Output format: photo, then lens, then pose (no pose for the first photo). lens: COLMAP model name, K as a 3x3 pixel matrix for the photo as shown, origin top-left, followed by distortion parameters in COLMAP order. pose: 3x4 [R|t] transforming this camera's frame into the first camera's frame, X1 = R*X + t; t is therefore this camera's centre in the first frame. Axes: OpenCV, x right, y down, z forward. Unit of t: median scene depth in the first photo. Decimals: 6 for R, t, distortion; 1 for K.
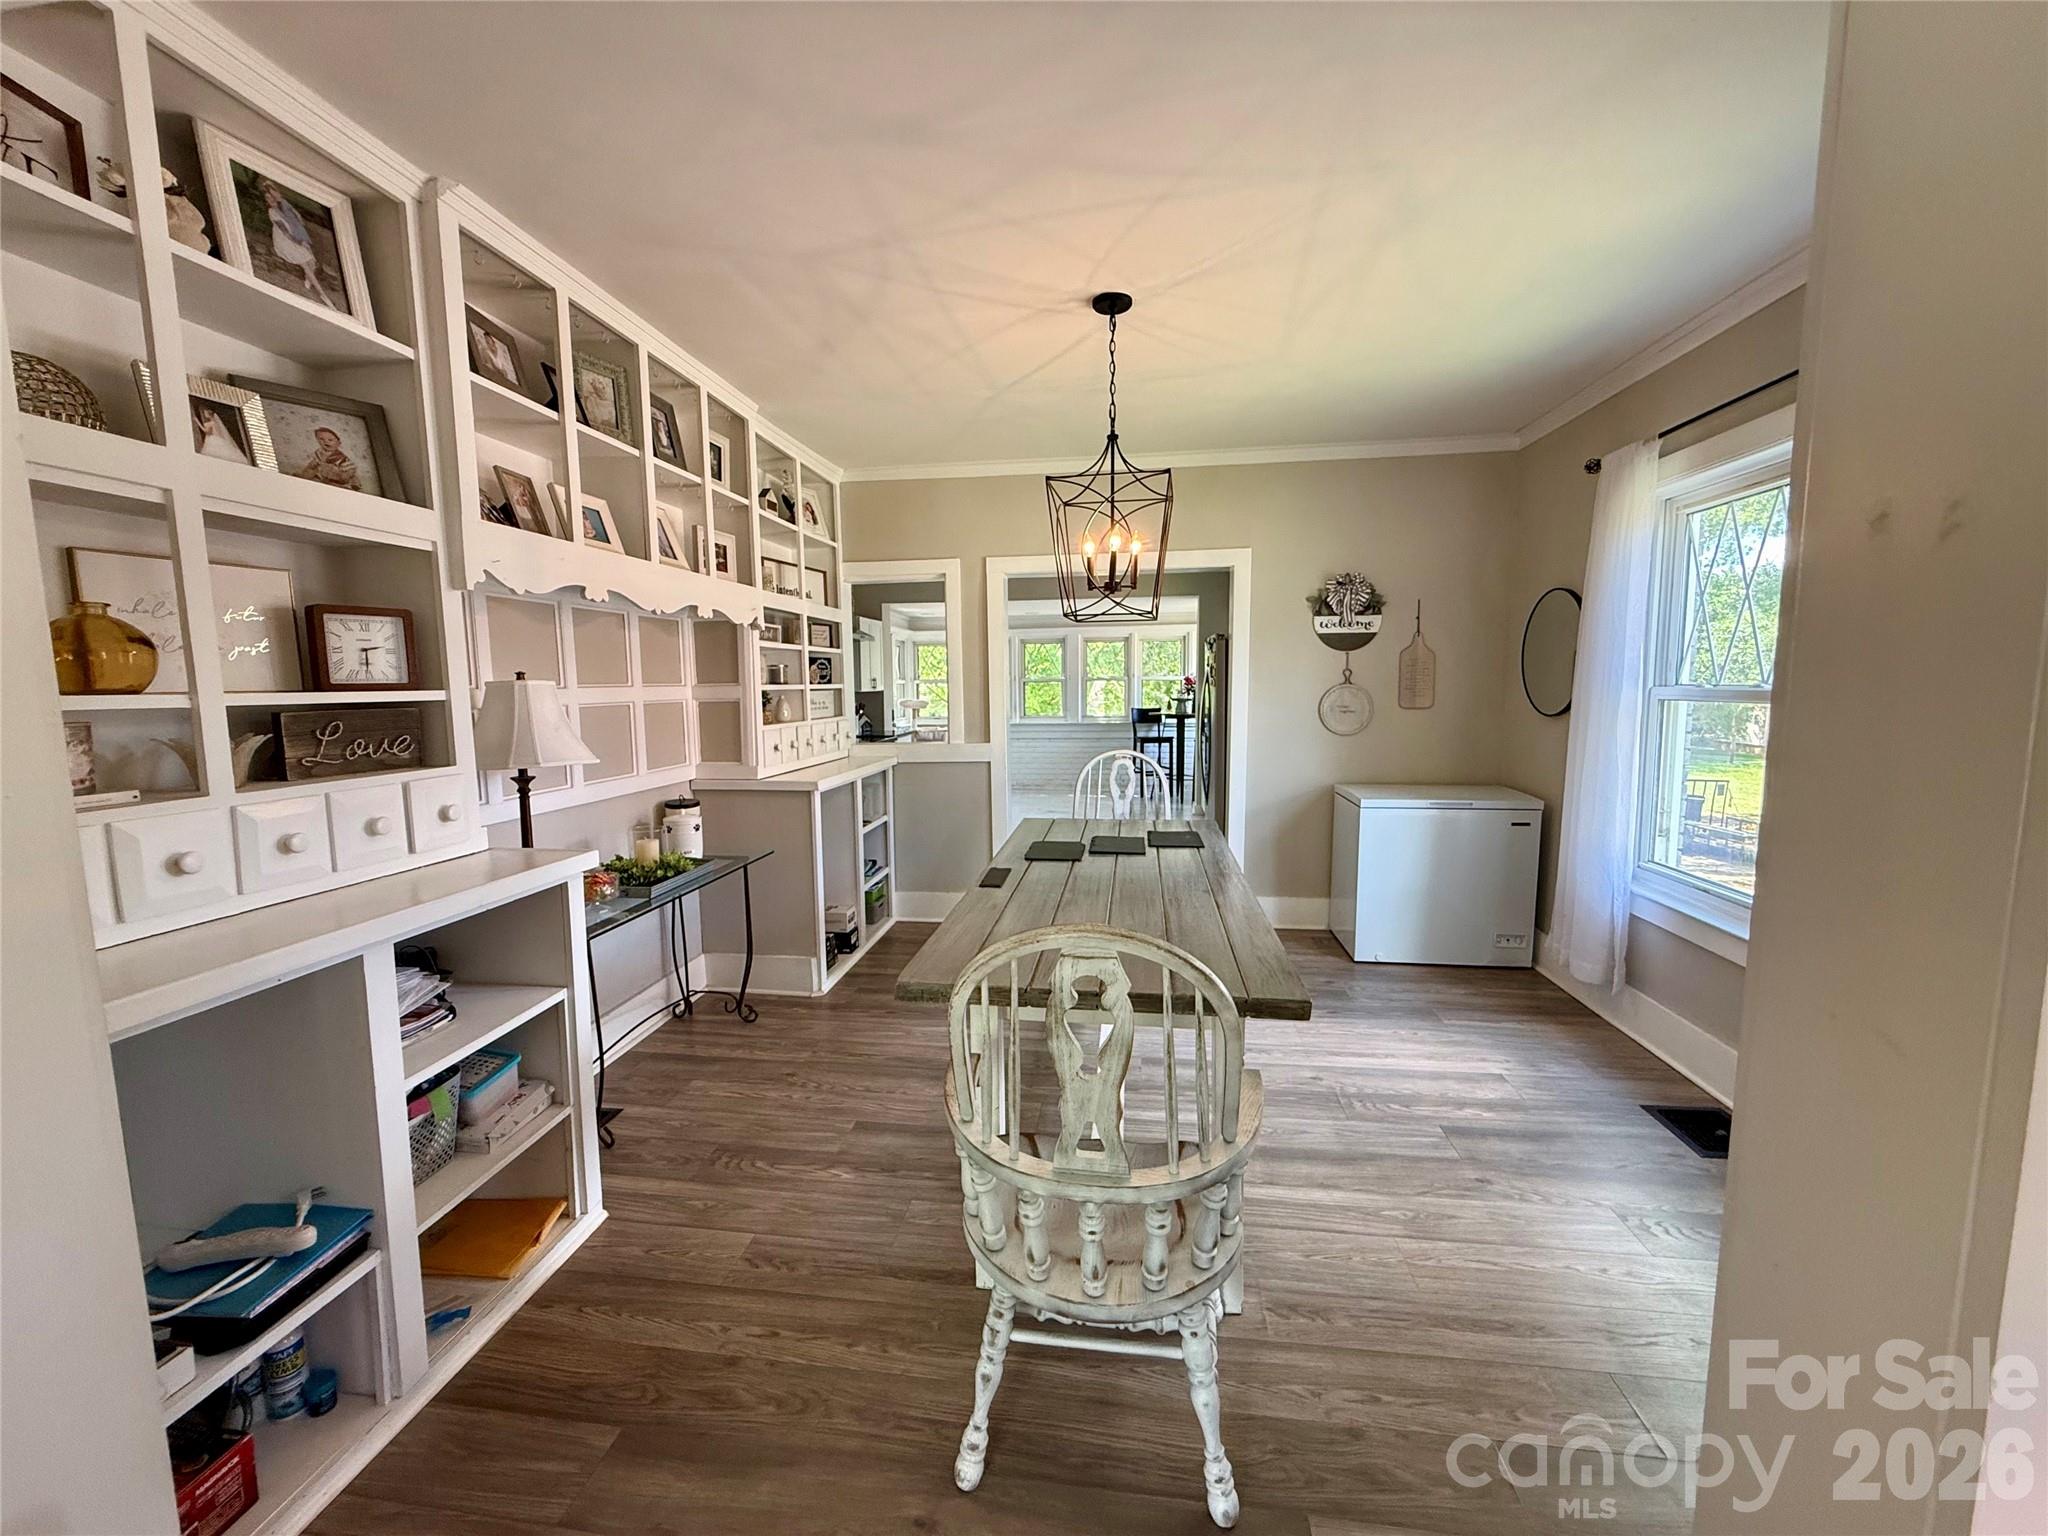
lens RADIAL K [[818.6, 0, 1021.0], [0, 818.6, 771.3], [0, 0, 1]] dist [-0.009662, 0.000013]
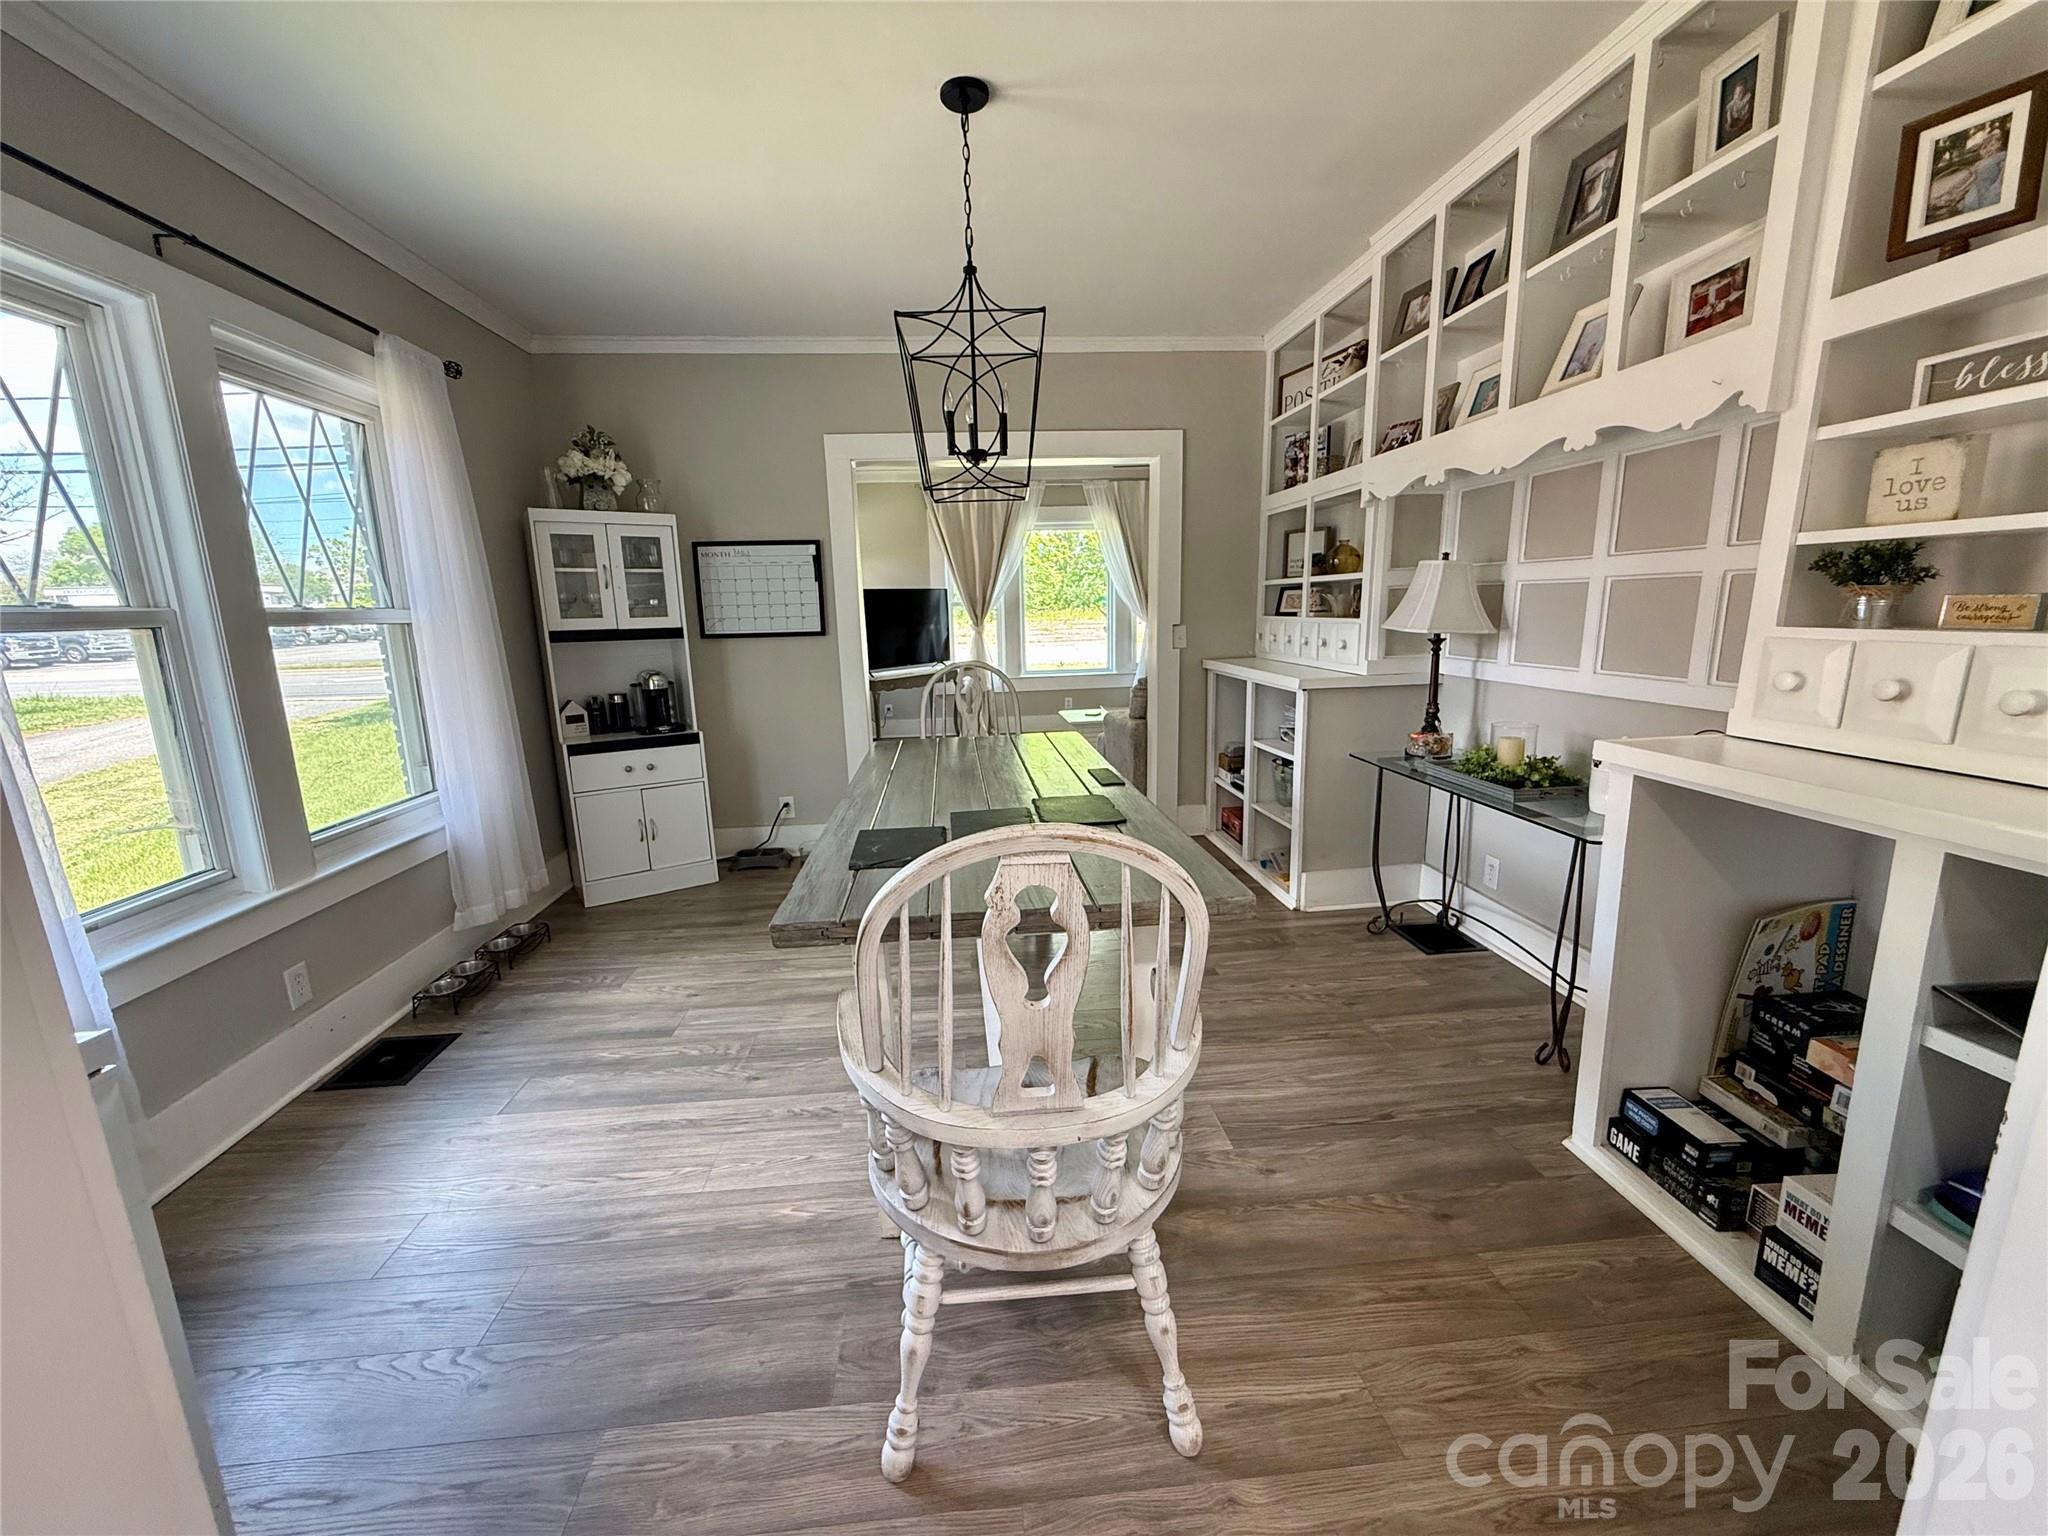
lens RADIAL K [[841.7, 0, 994.0], [0, 841.7, 768.7], [0, 0, 1]] dist [-0.028301, -0.000042]
pose [[-0.982394, 0.078029, -0.169744, 0.259146], [0.023056, 0.952293, 0.304314, -0.177738], [0.185392, 0.295043, -0.937326, 1.857930]]
